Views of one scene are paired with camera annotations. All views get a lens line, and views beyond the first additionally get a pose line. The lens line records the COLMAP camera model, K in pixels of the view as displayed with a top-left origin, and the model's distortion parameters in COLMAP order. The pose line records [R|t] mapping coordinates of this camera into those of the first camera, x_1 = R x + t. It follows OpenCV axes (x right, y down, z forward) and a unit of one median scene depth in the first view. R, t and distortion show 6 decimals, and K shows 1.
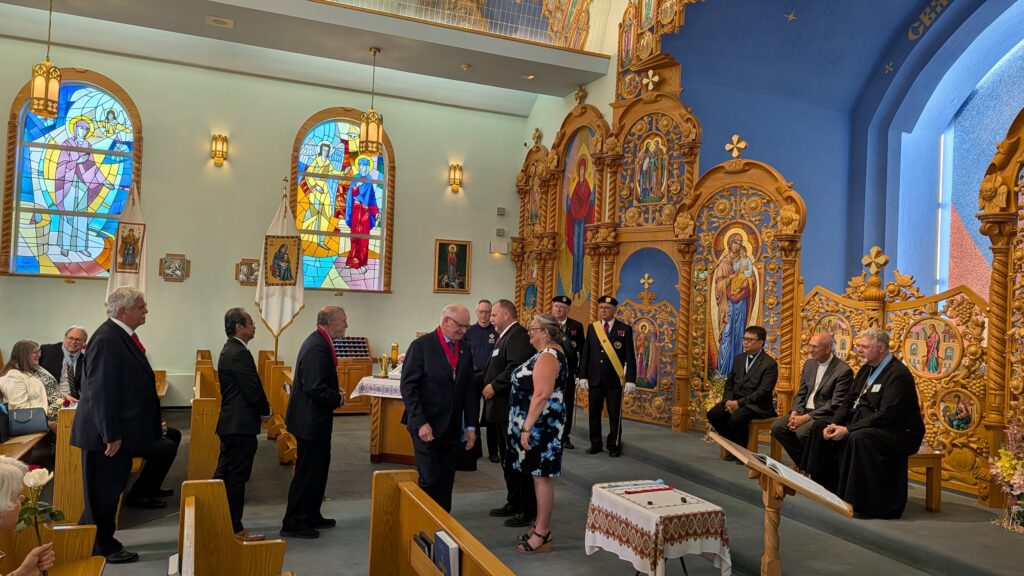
lens RADIAL K [[733.5, 0, 512.0], [0, 733.5, 288.0], [0, 0, 1]] dist [0.039007, -0.039060]
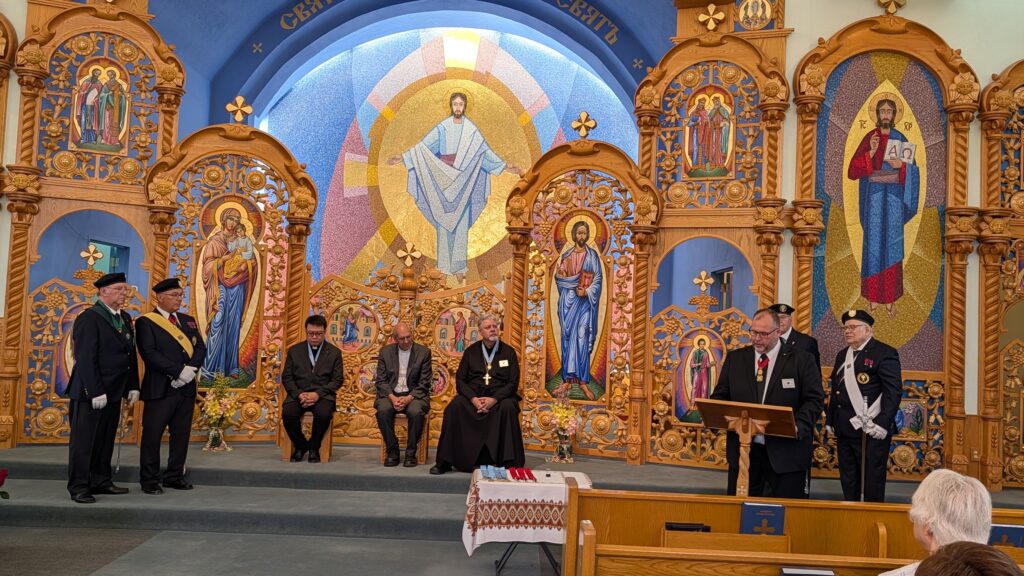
lens RADIAL K [[871.4, 0, 524.5], [0, 871.4, 280.3], [0, 0, 1]] dist [0.030519, -0.055886]
pose [[0.376443, 0.028609, 0.925998, -0.471660], [-0.045450, 0.998890, -0.012385, 0.007346], [-0.925324, -0.037425, 0.377325, 0.259047]]
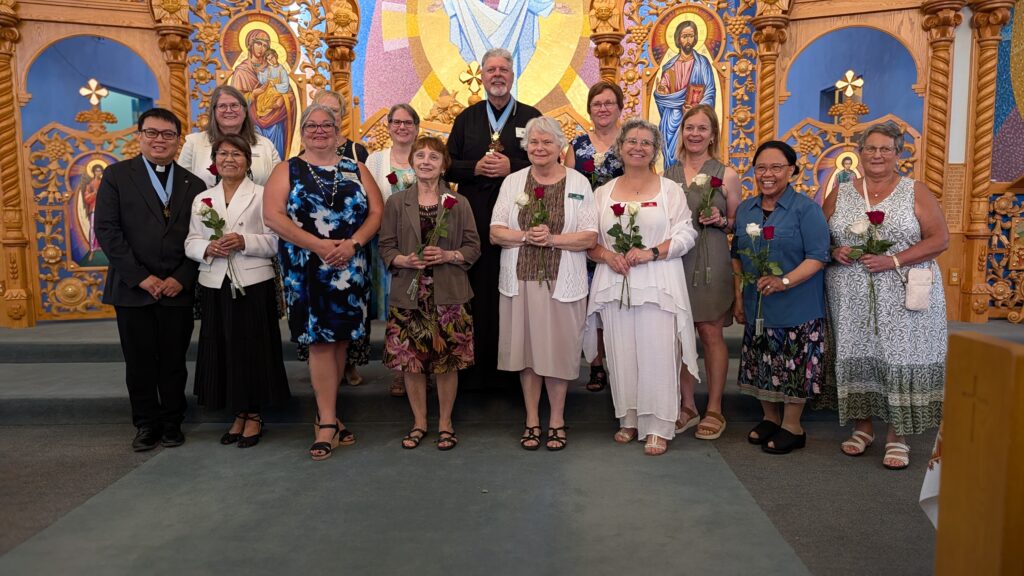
lens RADIAL K [[742.1, 0, 512.0], [0, 742.1, 288.0], [0, 0, 1]] dist [0.003195, -0.001537]
pose [[0.405260, -0.137091, 0.903864, -0.255762], [0.005980, 0.989069, 0.147333, 0.062672], [-0.914182, -0.054304, 0.401650, 0.426636]]
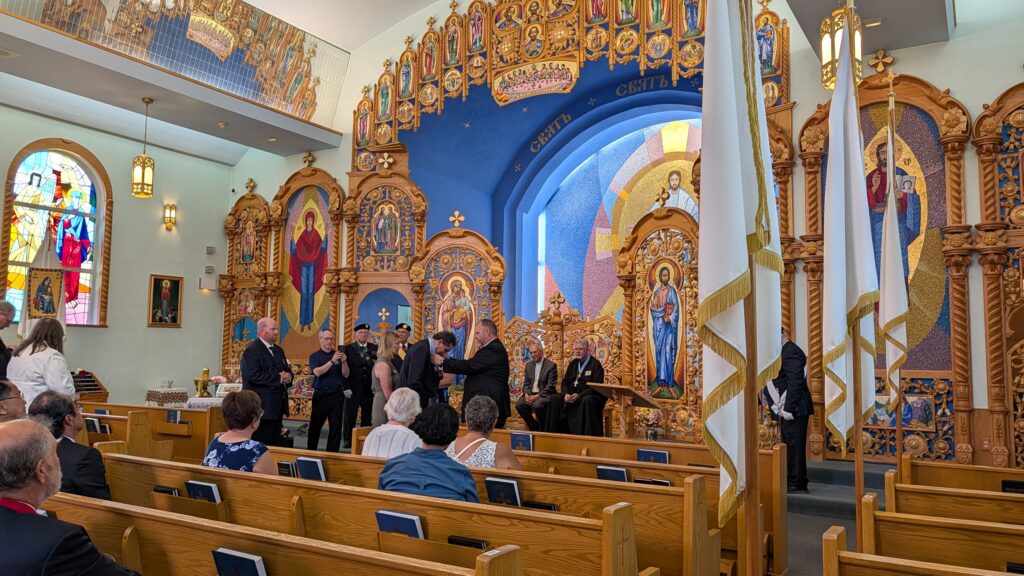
lens RADIAL K [[765.2, 0, 512.0], [0, 765.2, 288.0], [0, 0, 1]] dist [0.050426, -0.074958]
pose [[0.810447, 0.021469, 0.585419, -0.423205], [0.009326, 0.998729, -0.049536, 0.013604], [-0.585738, 0.045606, 0.809216, -0.223735]]
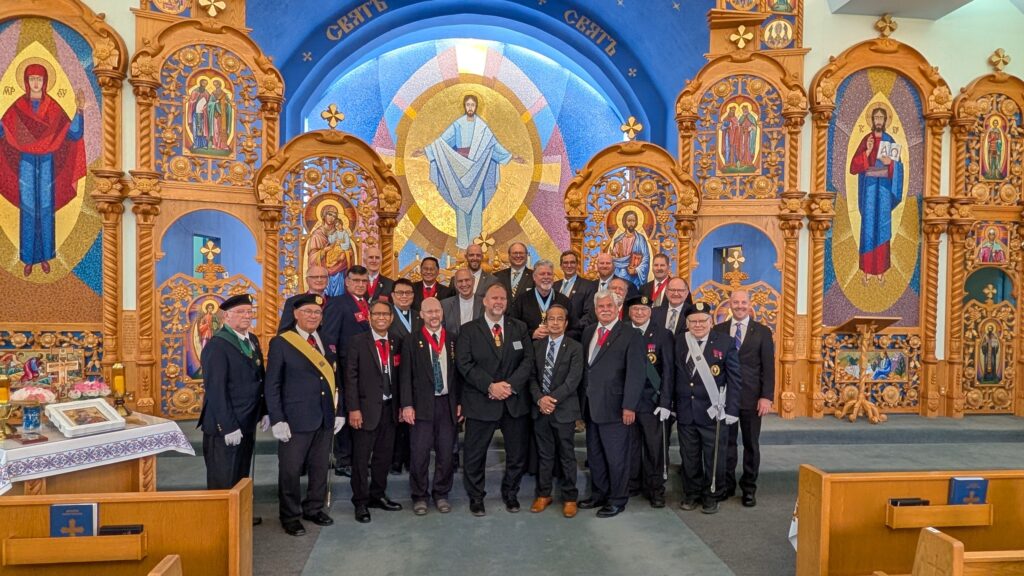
lens RADIAL K [[683.3, 0, 526.0], [0, 683.3, 295.8], [0, 0, 1]] dist [-0.003128, 0.000273]
pose [[0.265396, -0.060553, 0.962236, -0.465683], [-0.022228, 0.997376, 0.068895, -0.019496], [-0.963883, -0.039673, 0.263354, 0.453541]]
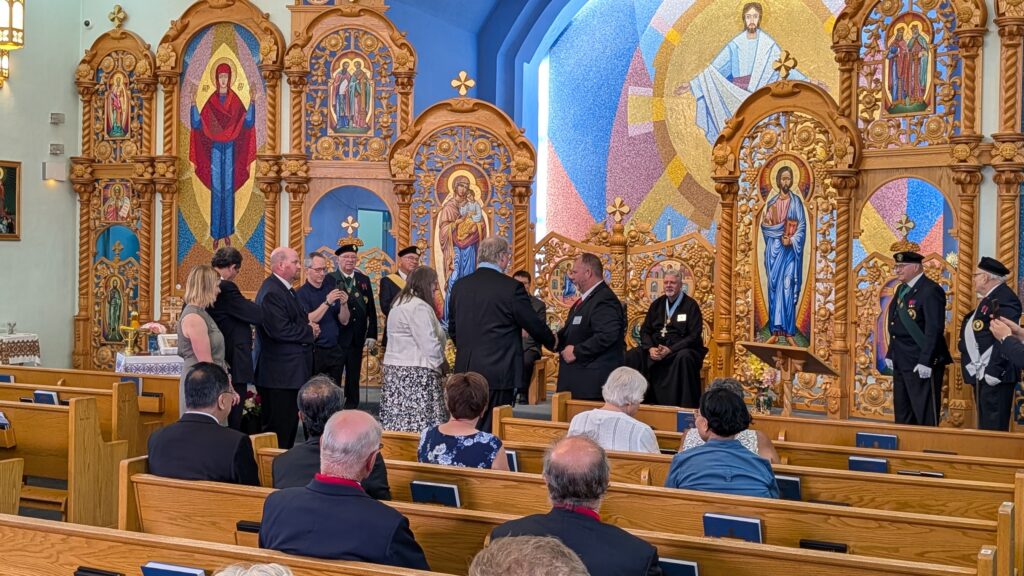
lens RADIAL K [[1266.3, 0, 497.0], [0, 1266.3, 274.3], [0, 0, 1]] dist [0.196114, -0.782104]
pose [[0.746861, -0.036971, 0.663952, -0.682961], [0.001649, 0.998553, 0.053748, -0.031435], [-0.664978, -0.039048, 0.745841, -0.232702]]
